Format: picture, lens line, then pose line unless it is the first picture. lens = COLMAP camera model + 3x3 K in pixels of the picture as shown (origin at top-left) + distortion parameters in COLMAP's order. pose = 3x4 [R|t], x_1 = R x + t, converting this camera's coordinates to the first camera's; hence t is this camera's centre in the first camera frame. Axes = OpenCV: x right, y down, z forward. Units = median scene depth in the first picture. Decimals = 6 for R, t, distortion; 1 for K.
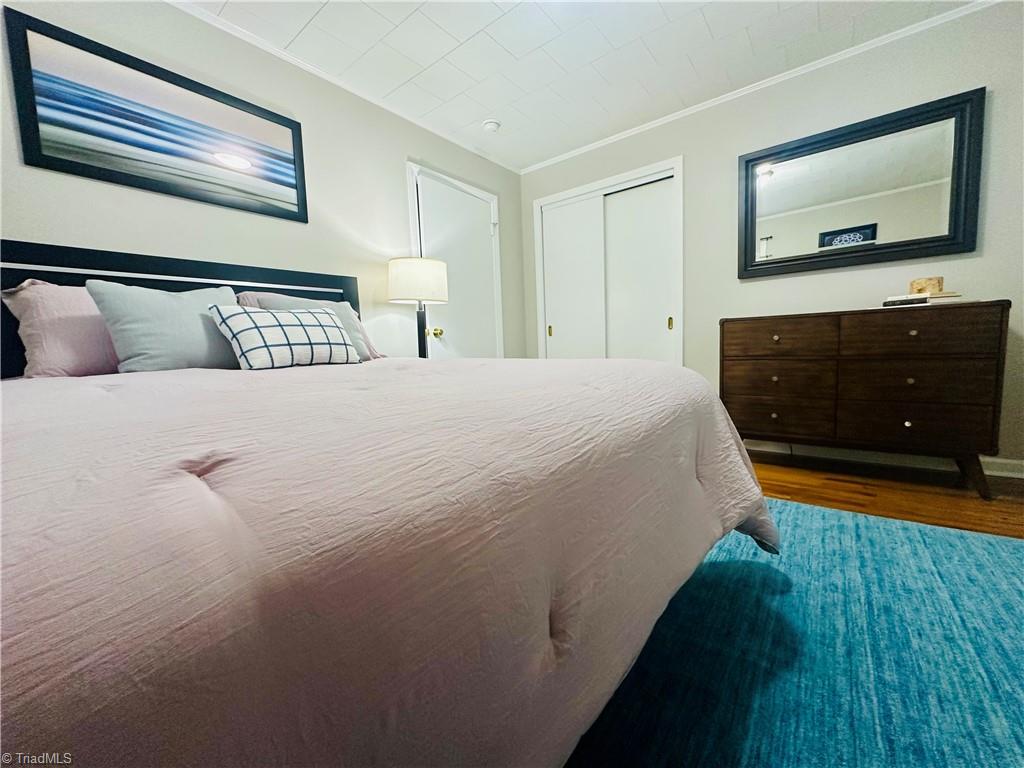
lens RADIAL K [[410.3, 0, 511.2], [0, 410.3, 386.9], [0, 0, 1]] dist [-0.005665, -0.000610]
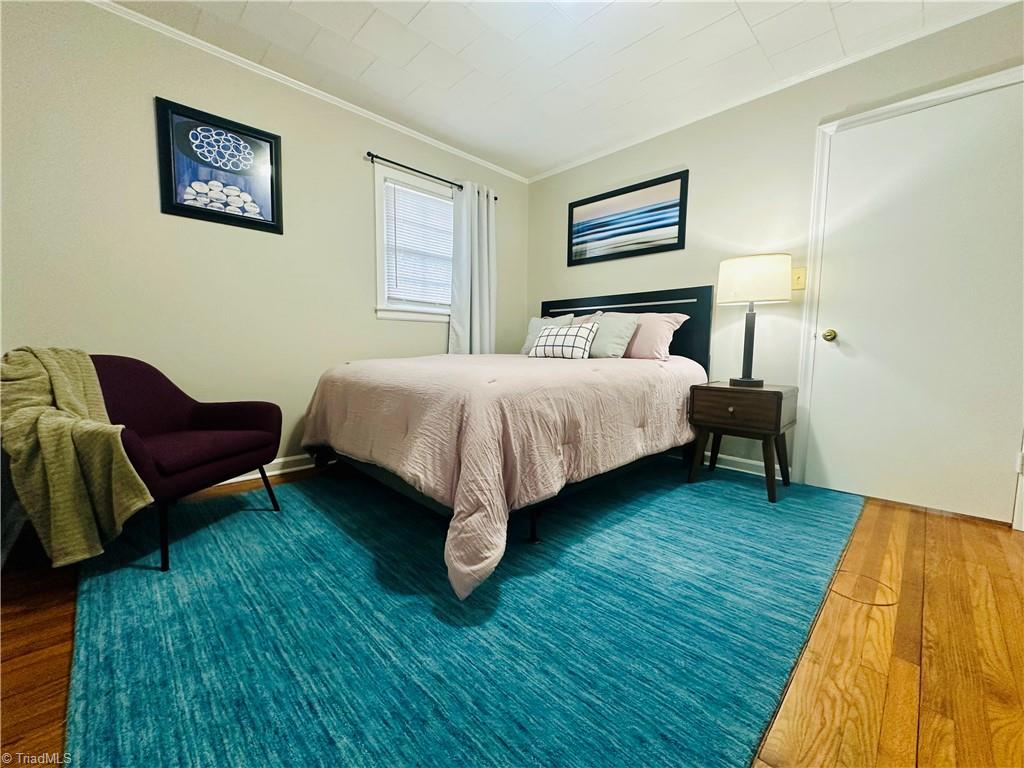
lens RADIAL K [[410.3, 0, 510.2], [0, 410.3, 388.9], [0, 0, 1]] dist [-0.005665, -0.000610]
pose [[-0.137345, 0.137247, -0.980969, 0.975250], [-0.110968, 0.981988, 0.152926, -0.127282], [0.984288, 0.129859, -0.119642, 0.773925]]
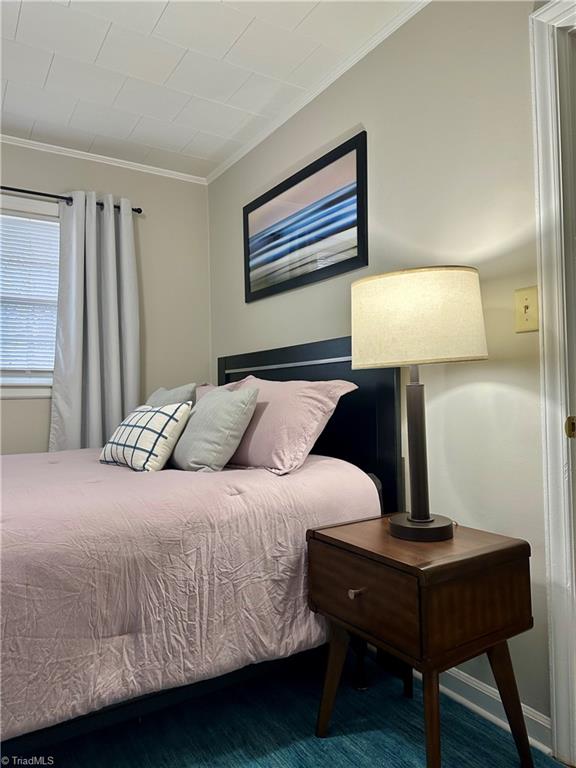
lens RADIAL K [[544.5, 0, 287.8], [0, 544.5, 380.0], [0, 0, 1]] dist [0.028797, -0.020031]
pose [[-0.345360, 0.015060, -0.938349, 0.490782], [-0.072953, 0.996415, 0.042843, -0.265064], [0.935630, 0.083251, -0.343023, 1.377626]]
